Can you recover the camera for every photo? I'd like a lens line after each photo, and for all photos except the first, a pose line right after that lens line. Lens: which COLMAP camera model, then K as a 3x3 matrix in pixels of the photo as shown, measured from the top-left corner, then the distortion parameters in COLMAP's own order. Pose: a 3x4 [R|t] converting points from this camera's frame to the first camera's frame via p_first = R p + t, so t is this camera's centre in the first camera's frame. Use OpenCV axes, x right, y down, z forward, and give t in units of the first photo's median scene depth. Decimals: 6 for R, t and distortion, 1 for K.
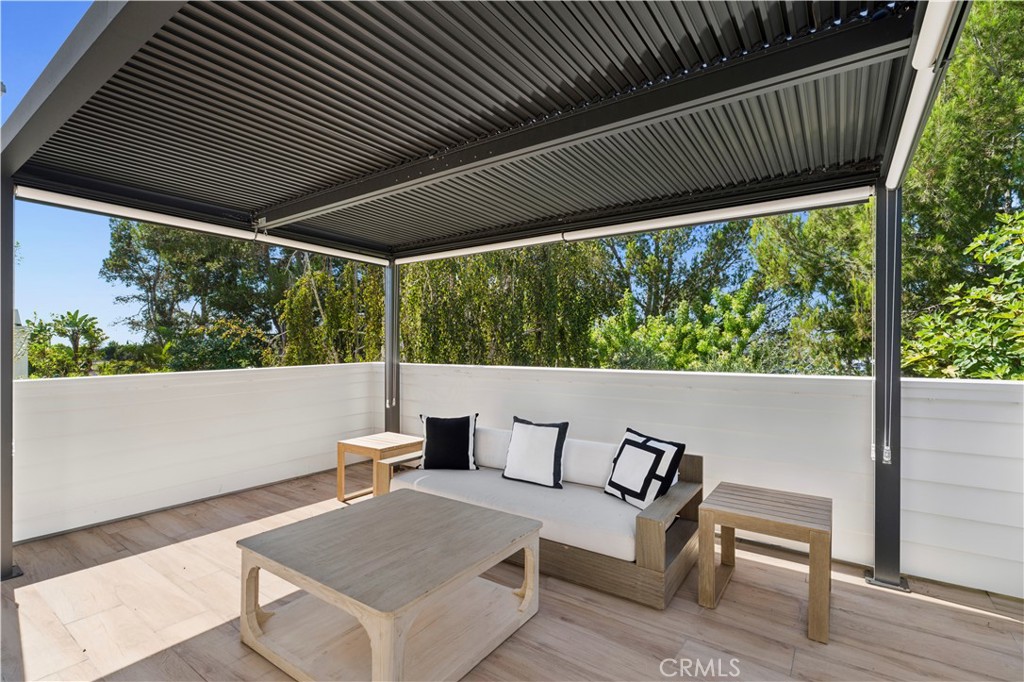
lens RADIAL K [[470.0, 0, 512.0], [0, 470.0, 341.0], [0, 0, 1]] dist [0.000866, 0.000168]
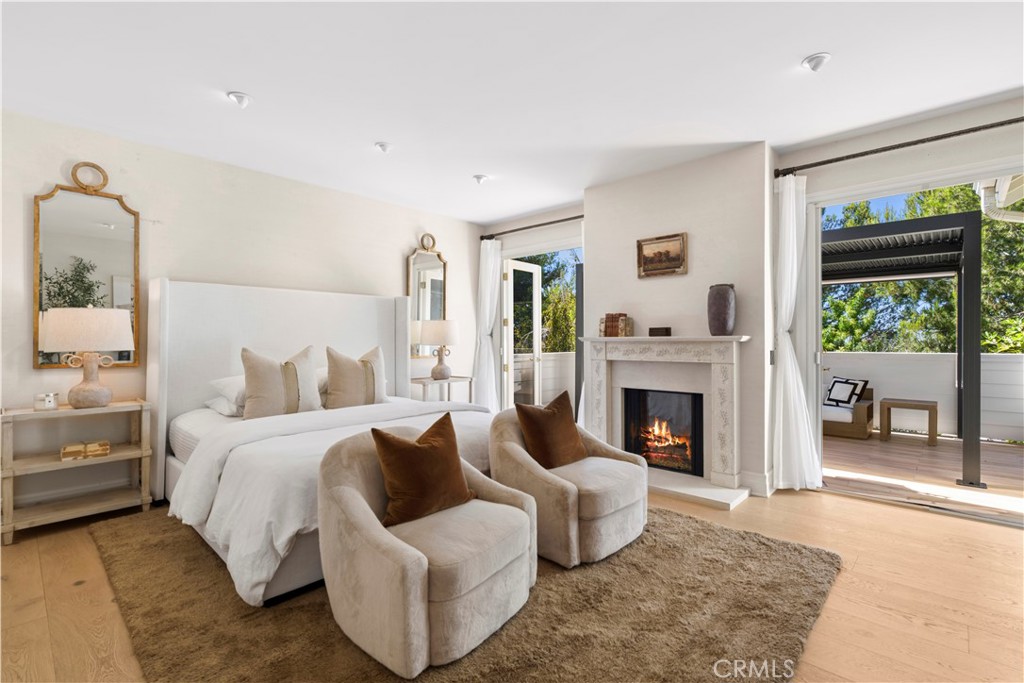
lens RADIAL K [[464.2, 0, 512.0], [0, 464.2, 341.5], [0, 0, 1]] dist [0.000368, -0.000315]
pose [[0.990216, -0.000941, -0.139539, -0.299547], [0.001157, 0.999998, 0.001468, 0.004375], [0.139537, -0.001615, 0.990216, -0.434340]]
